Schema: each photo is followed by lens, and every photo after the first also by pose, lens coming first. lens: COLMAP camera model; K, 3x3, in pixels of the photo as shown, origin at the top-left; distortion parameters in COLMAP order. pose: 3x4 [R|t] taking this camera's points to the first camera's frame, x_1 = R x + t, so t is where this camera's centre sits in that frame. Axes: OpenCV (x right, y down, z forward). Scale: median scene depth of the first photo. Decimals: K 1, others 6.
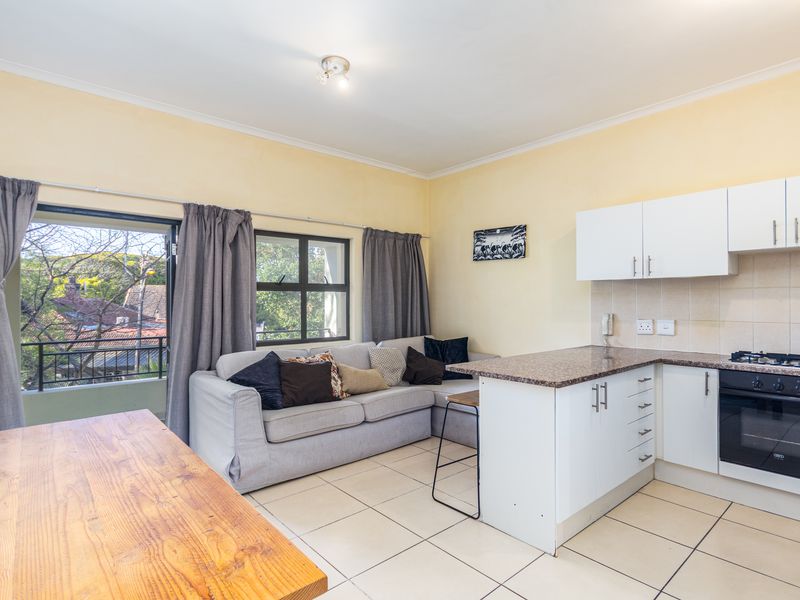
lens RADIAL K [[431.1, 0, 401.8], [0, 431.1, 300.0], [0, 0, 1]] dist [0.006181, 0.002154]
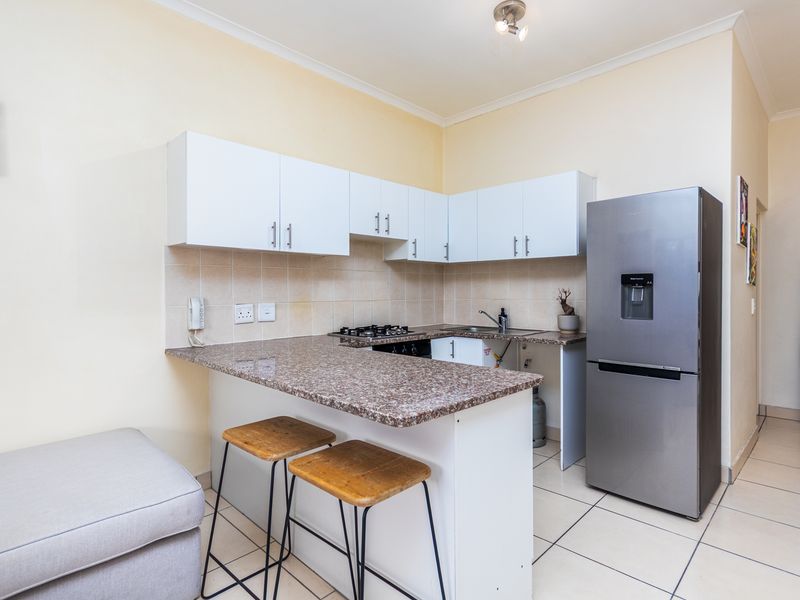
lens RADIAL K [[431.1, 0, 401.5], [0, 431.1, 295.5], [0, 0, 1]] dist [0.006181, 0.002154]
pose [[-0.079258, -0.022939, 0.996590, -0.249237], [-0.007272, 0.999722, 0.022433, 0.010493], [-0.996828, -0.005469, -0.079402, 0.824308]]
